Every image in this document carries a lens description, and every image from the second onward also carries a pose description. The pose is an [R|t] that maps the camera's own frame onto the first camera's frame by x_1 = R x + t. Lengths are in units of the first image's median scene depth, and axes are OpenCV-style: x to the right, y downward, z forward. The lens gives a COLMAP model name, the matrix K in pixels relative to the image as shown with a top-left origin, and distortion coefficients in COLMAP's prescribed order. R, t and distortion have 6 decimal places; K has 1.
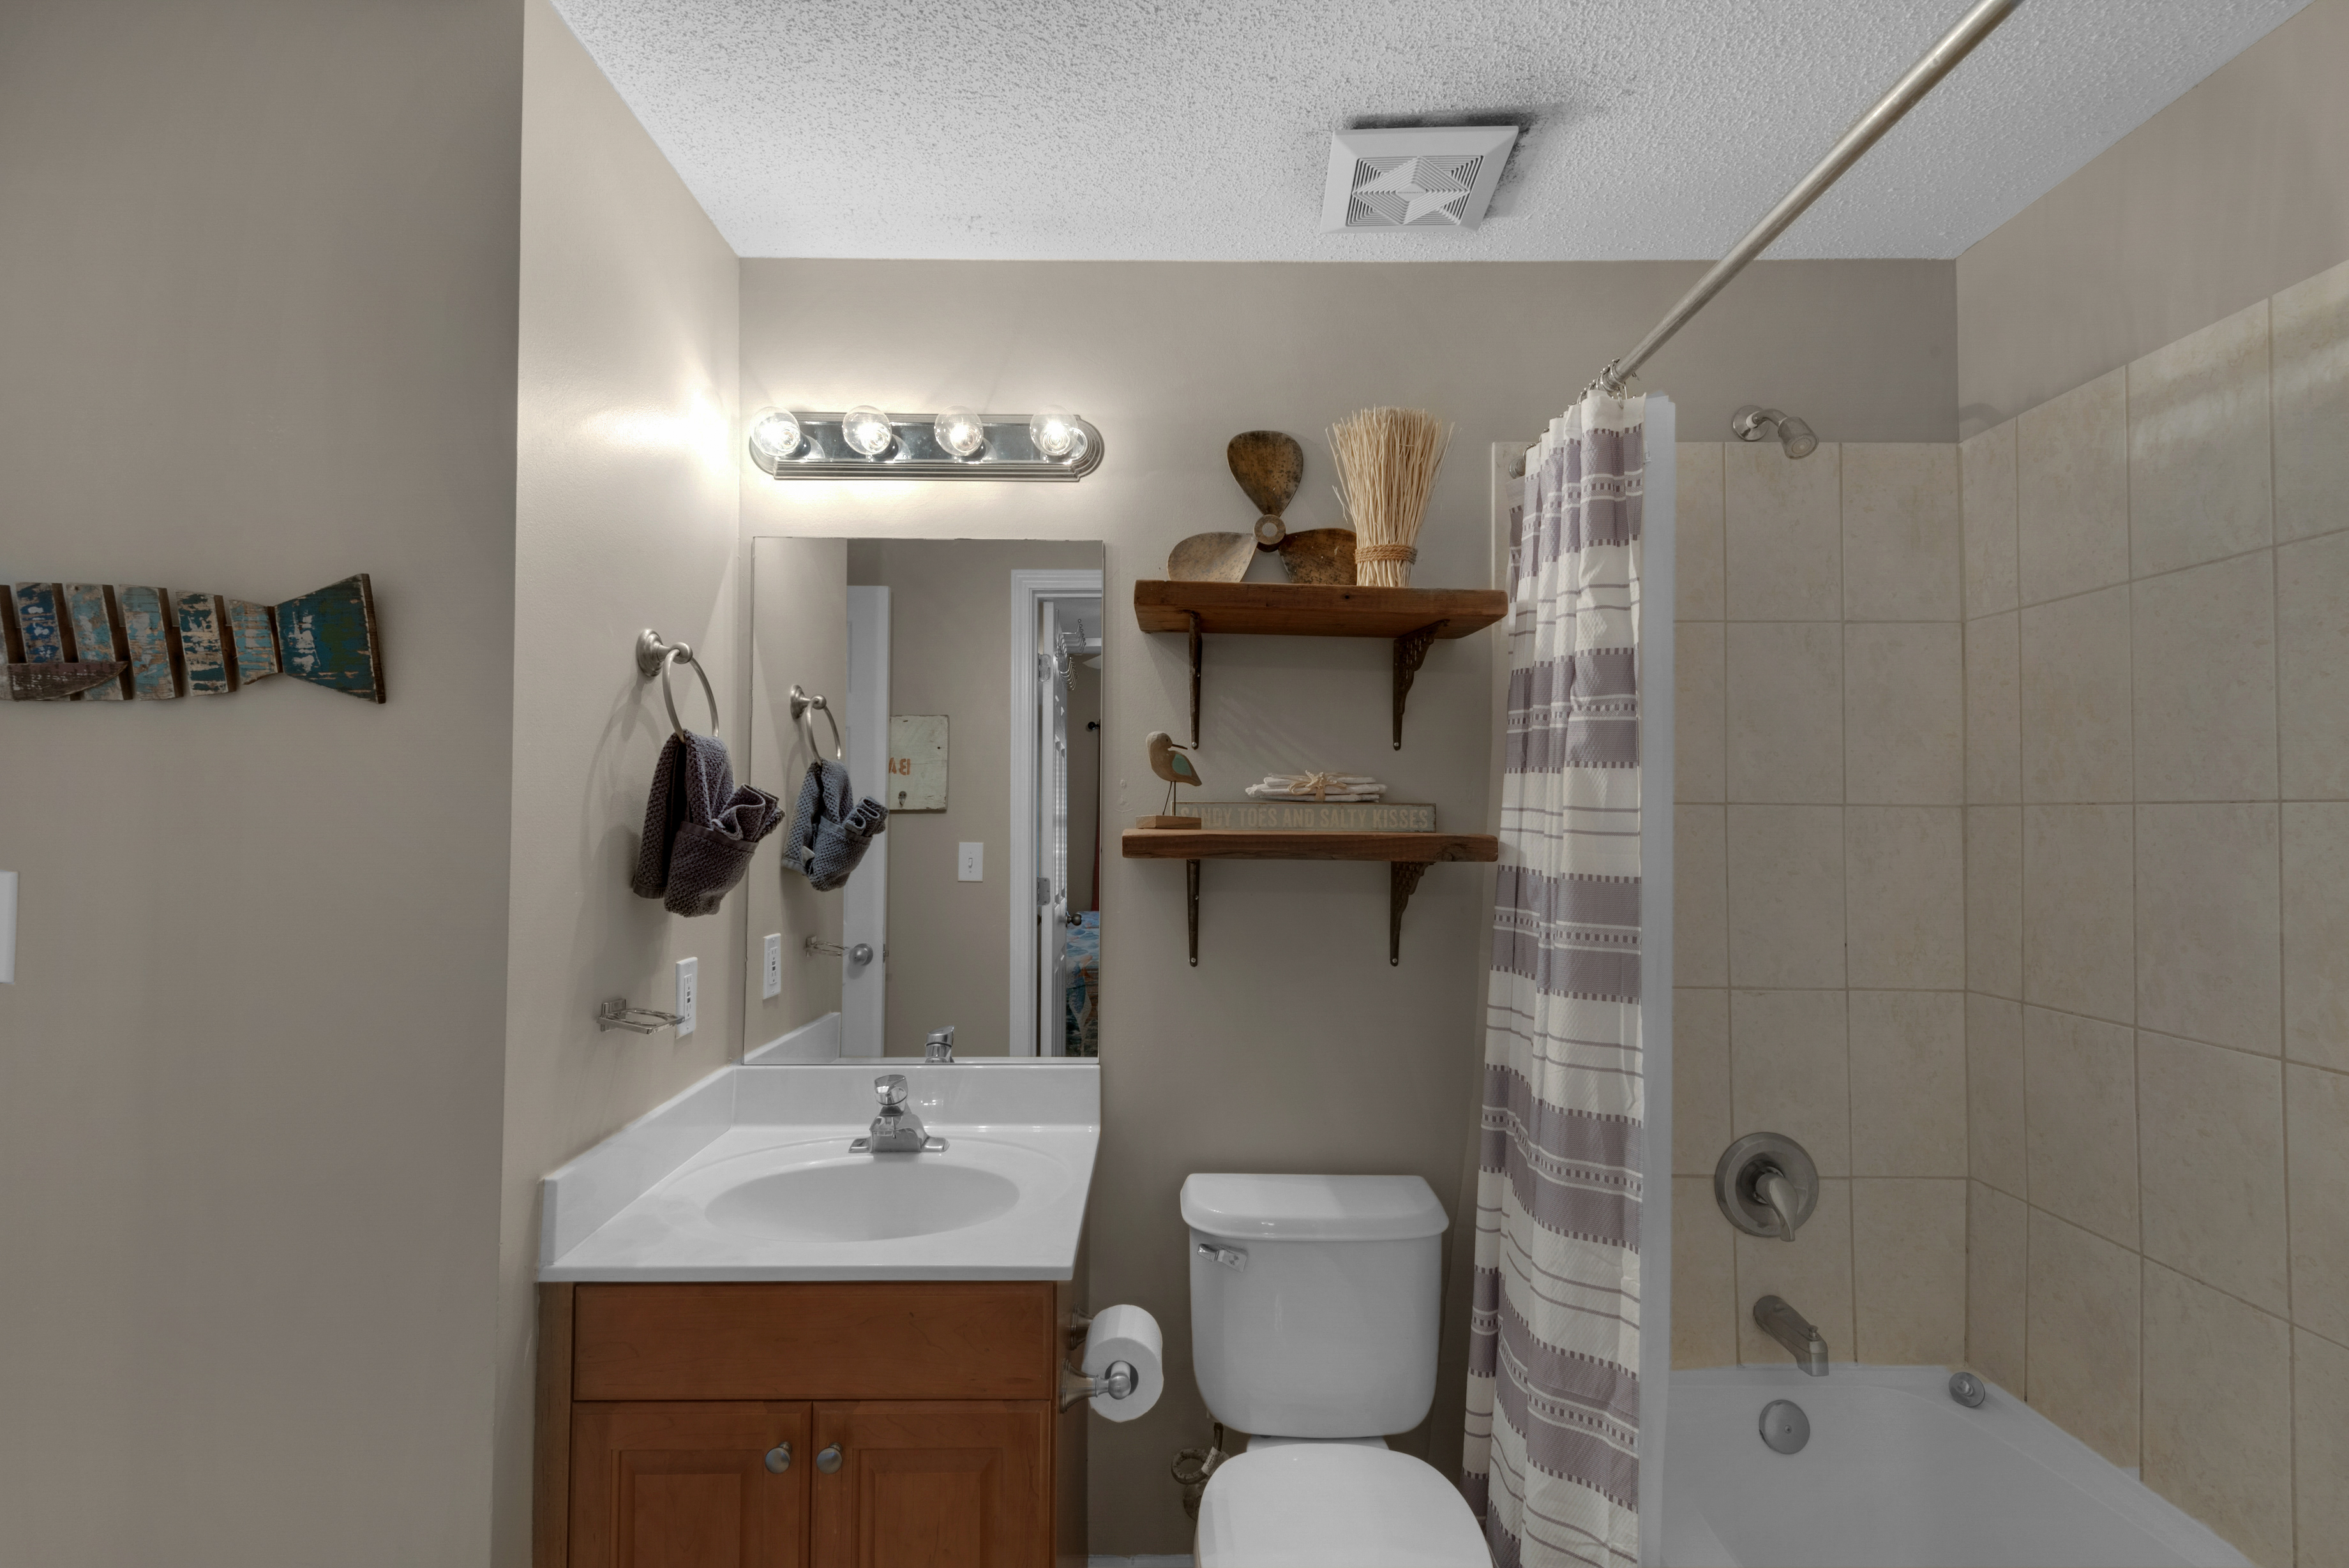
lens RADIAL K [[1054.1, 0, 1170.1], [0, 1054.1, 784.5], [0, 0, 1]] dist [0.016305, -0.005650]
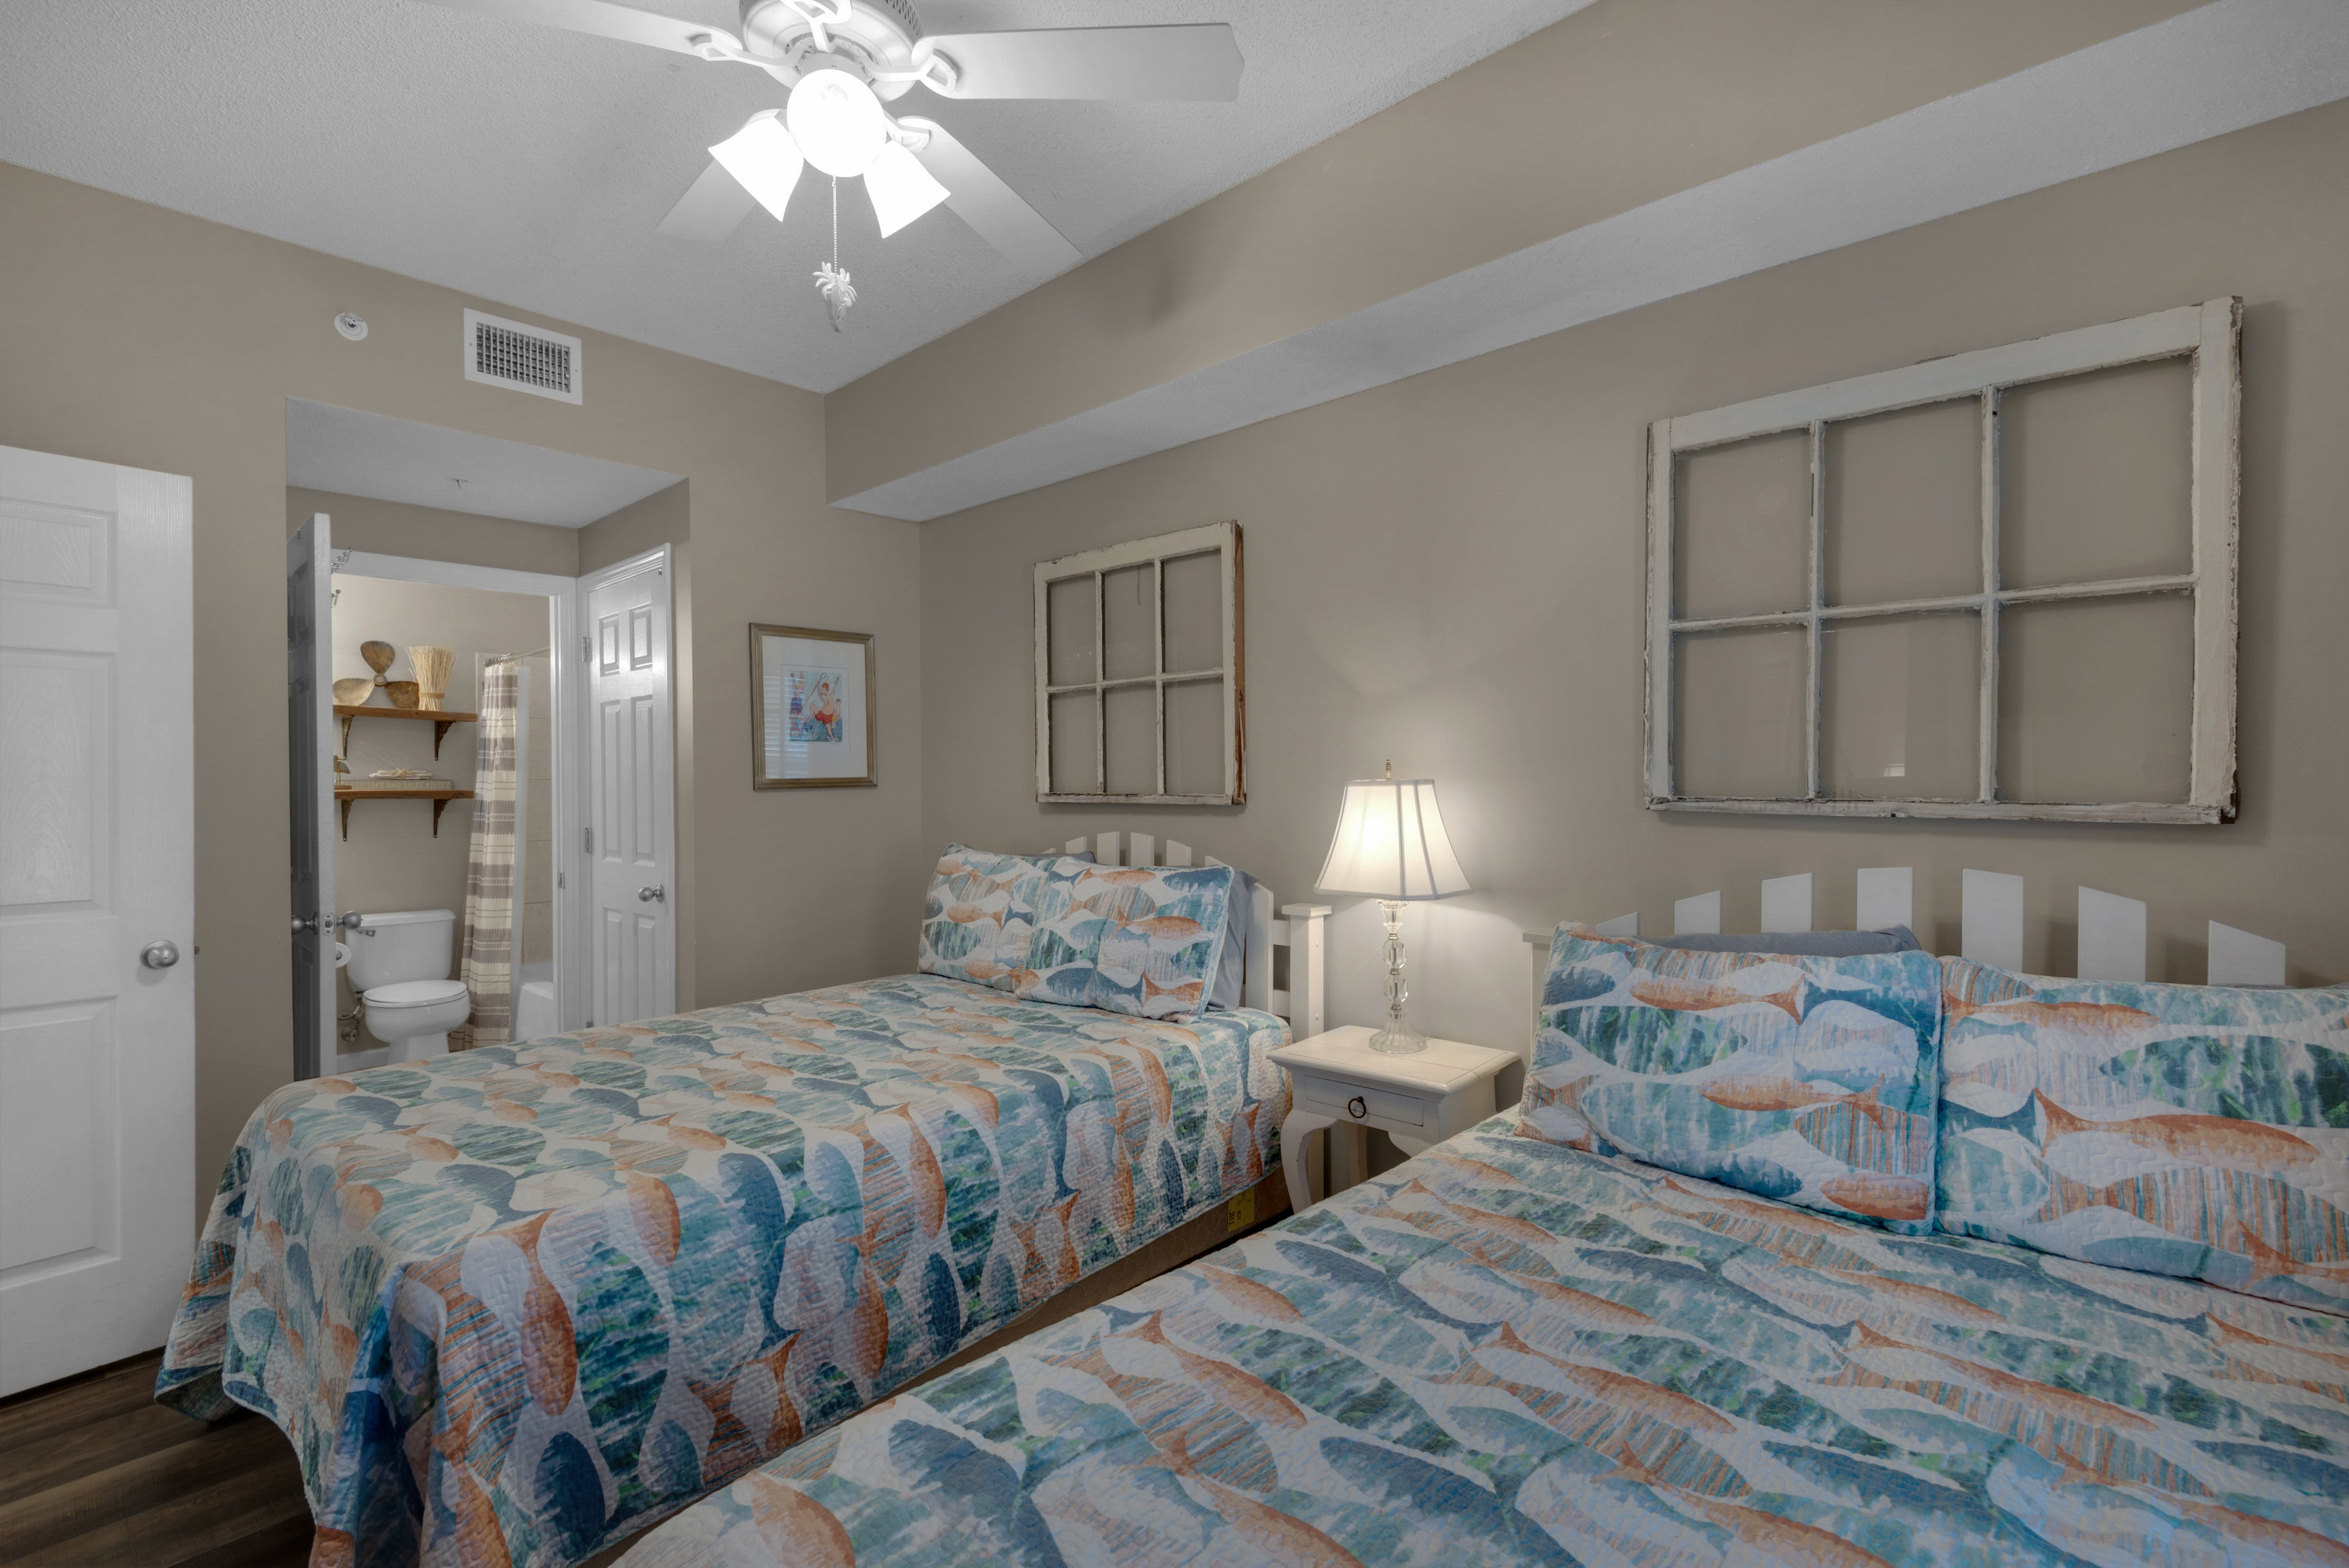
lens RADIAL K [[1054.1, 0, 1178.8], [0, 1054.1, 782.3], [0, 0, 1]] dist [0.016305, -0.005650]
pose [[0.686714, -0.004392, 0.726915, -0.555616], [-0.012026, 0.999776, 0.017402, -0.057553], [-0.726829, -0.020692, 0.686507, -2.739130]]
